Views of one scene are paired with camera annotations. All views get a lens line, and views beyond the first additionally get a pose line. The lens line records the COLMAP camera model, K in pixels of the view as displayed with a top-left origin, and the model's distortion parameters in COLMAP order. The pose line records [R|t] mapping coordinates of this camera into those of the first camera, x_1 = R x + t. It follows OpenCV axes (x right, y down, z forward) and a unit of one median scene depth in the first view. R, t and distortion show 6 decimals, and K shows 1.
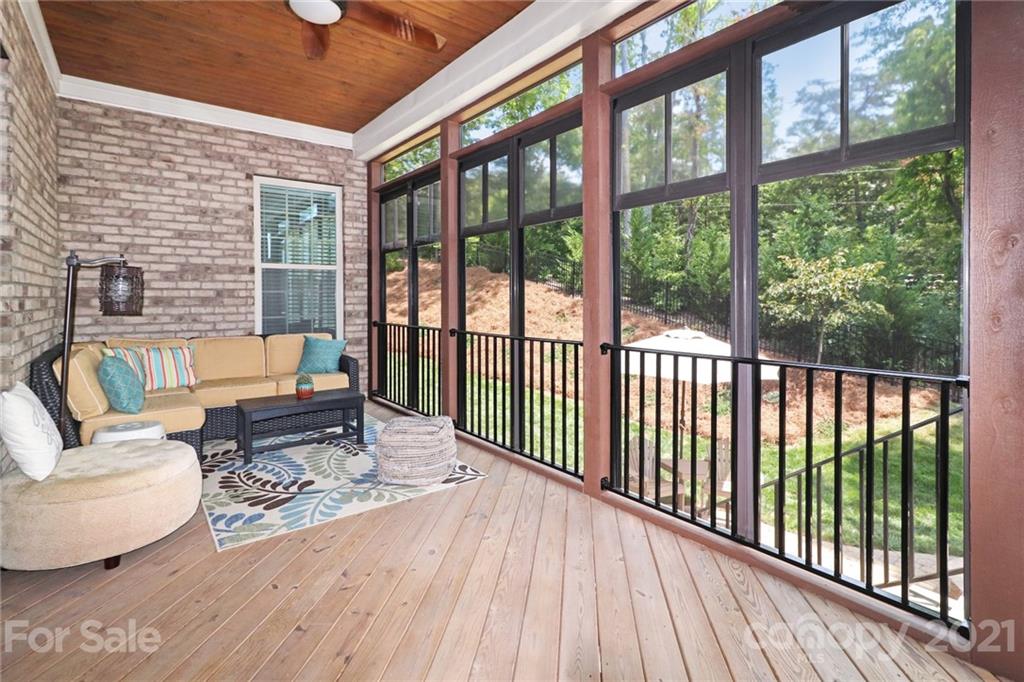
lens RADIAL K [[487.2, 0, 521.4], [0, 487.2, 298.7], [0, 0, 1]] dist [0.004992, 0.000816]
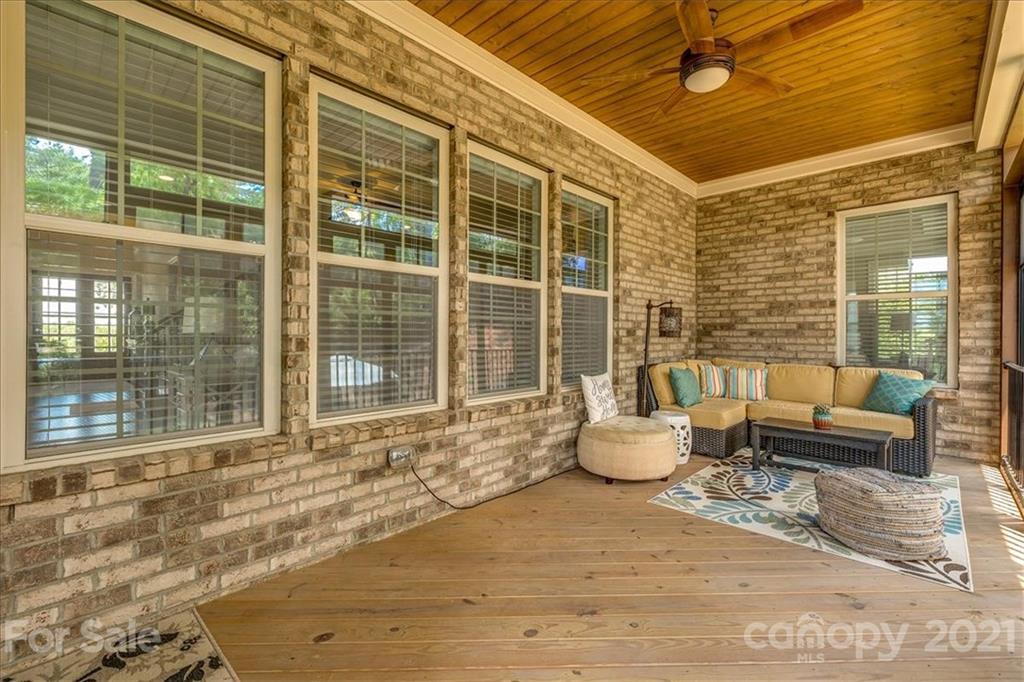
lens RADIAL K [[442.1, 0, 513.1], [0, 442.1, 335.5], [0, 0, 1]] dist [-0.002478, -0.000546]
pose [[0.146253, 0.006172, -0.989228, 0.299295], [-0.006932, 0.999962, 0.005214, 0.010211], [0.989223, 0.006095, 0.146290, 0.201350]]
